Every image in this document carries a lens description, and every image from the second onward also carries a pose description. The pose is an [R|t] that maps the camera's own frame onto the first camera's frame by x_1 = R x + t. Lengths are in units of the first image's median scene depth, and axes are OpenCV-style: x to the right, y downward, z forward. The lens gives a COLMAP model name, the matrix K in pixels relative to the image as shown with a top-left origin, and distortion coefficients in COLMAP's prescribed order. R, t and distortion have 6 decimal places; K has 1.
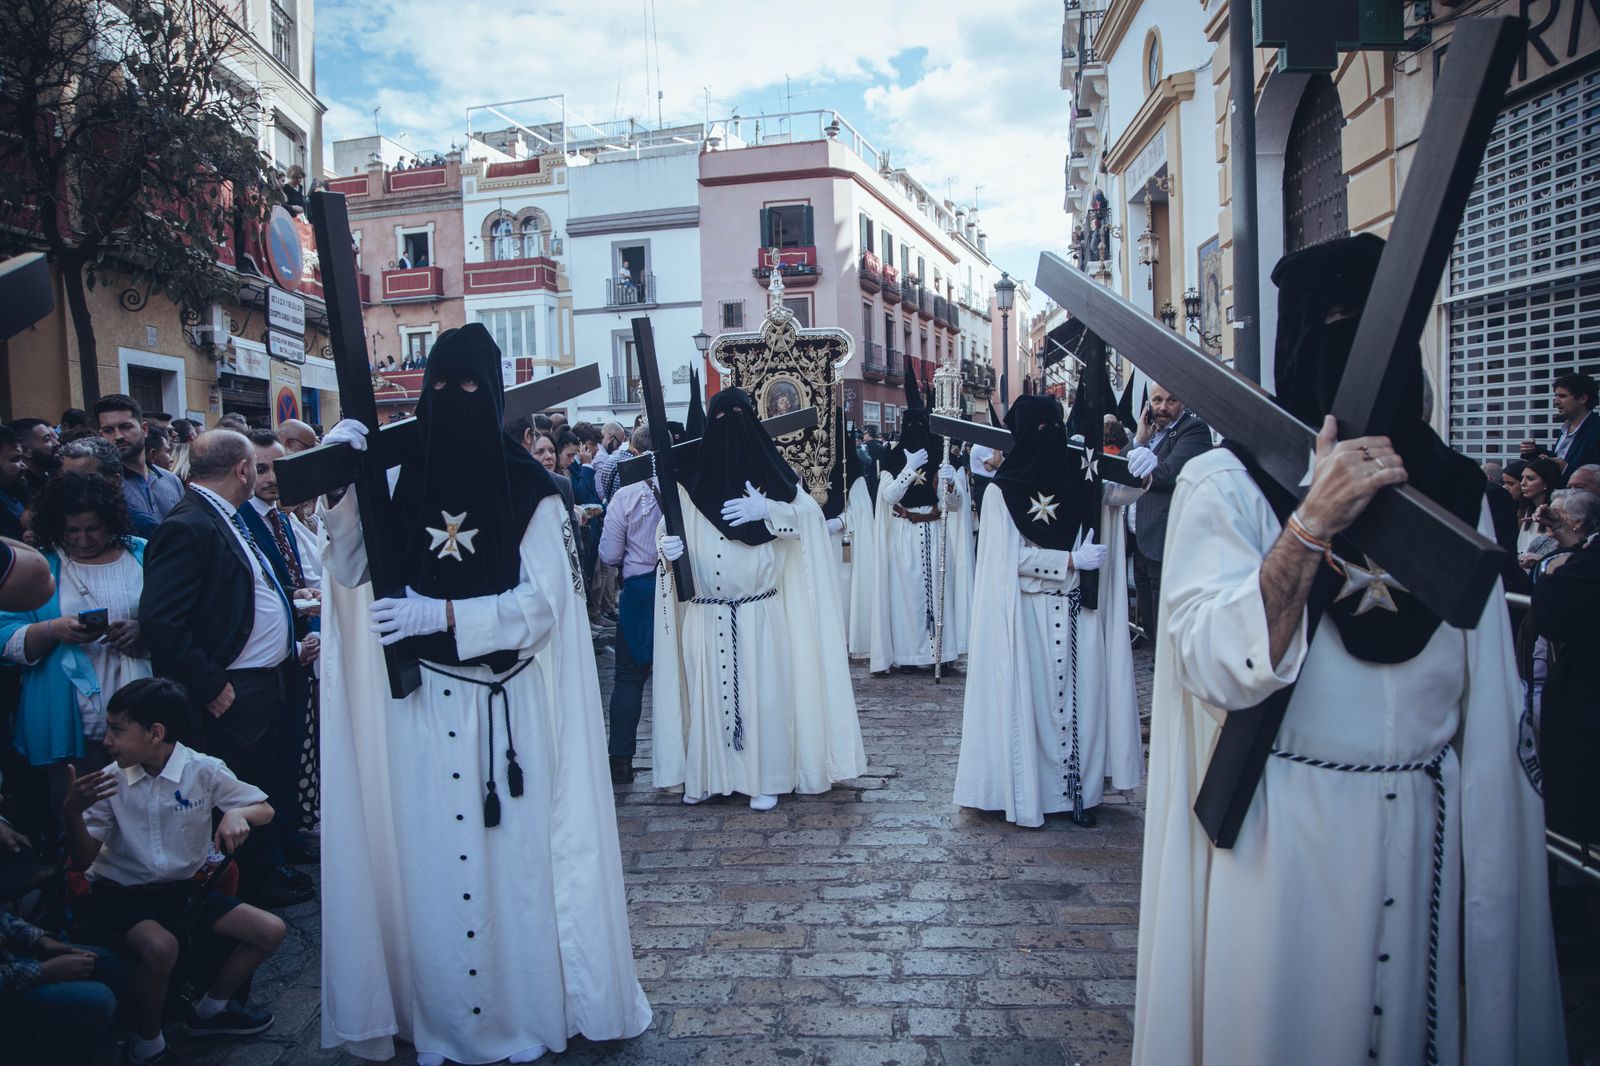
lens RADIAL K [[1095.4, 0, 800.6], [0, 1095.4, 540.8], [0, 0, 1]] dist [-0.121816, 0.065724]
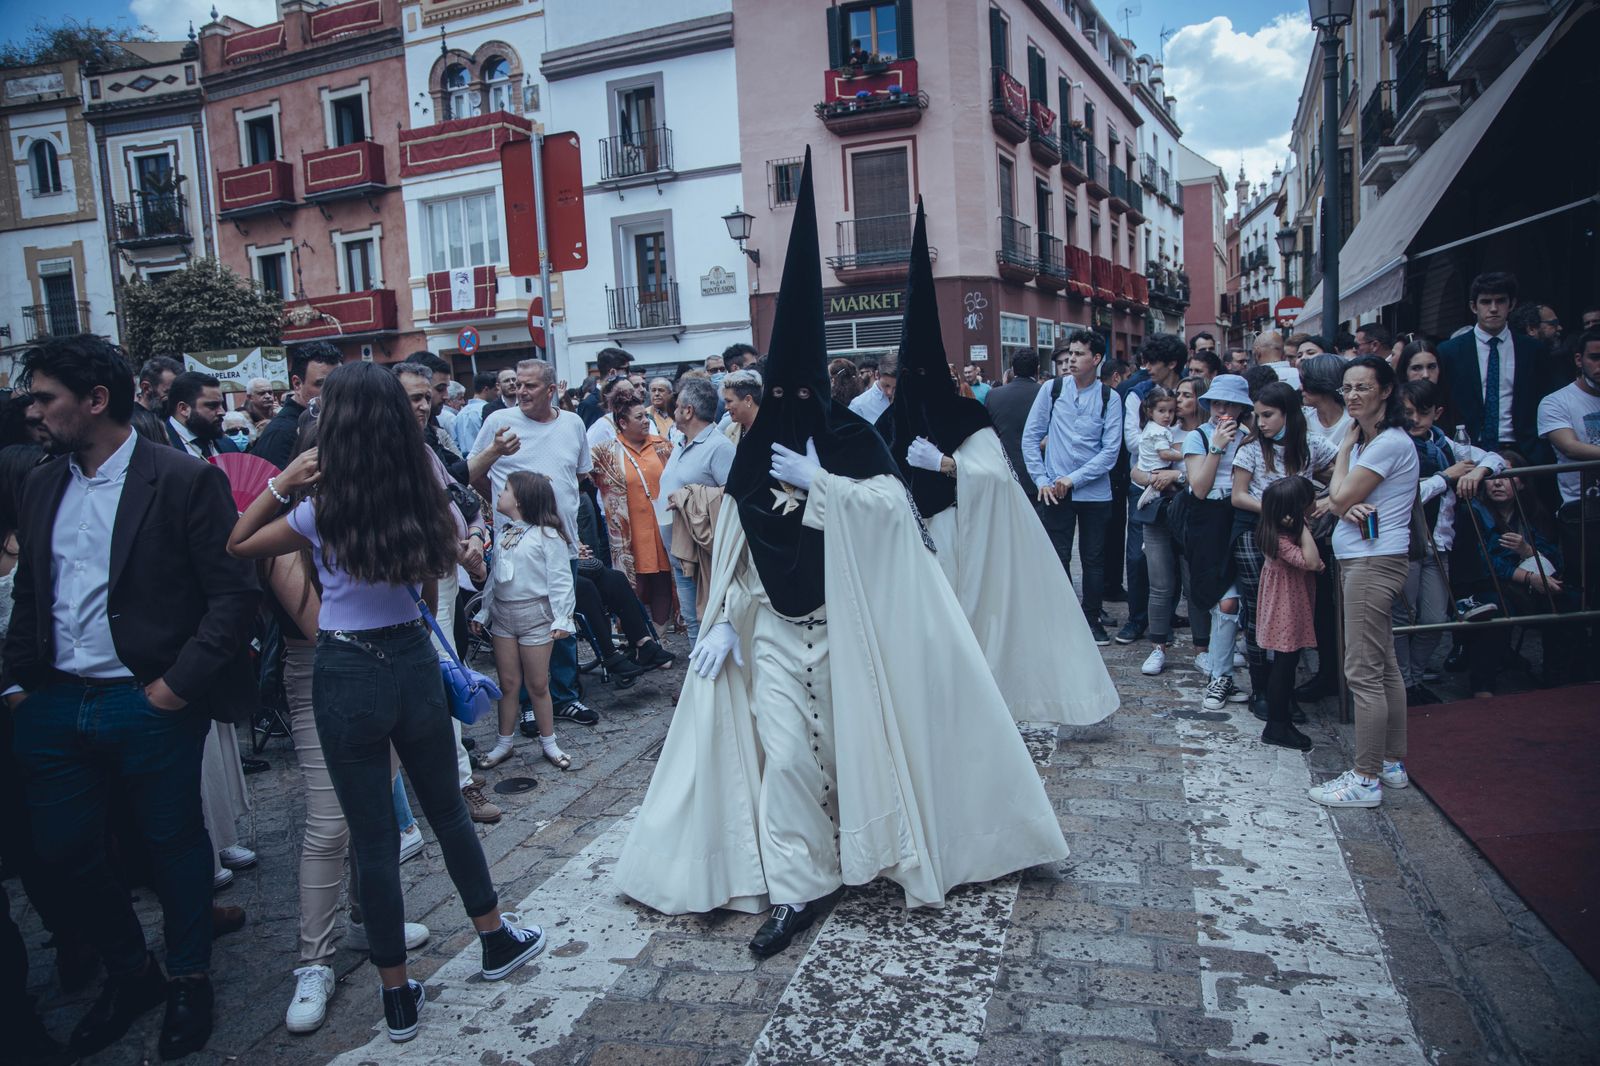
lens RADIAL K [[1095.4, 0, 800.6], [0, 1095.4, 540.8], [0, 0, 1]] dist [-0.121816, 0.065724]
pose [[0.989205, -0.006594, -0.146390, 0.033071], [0.014729, 0.998402, 0.054557, -0.032098], [0.145796, -0.056125, 0.987721, 0.350658]]
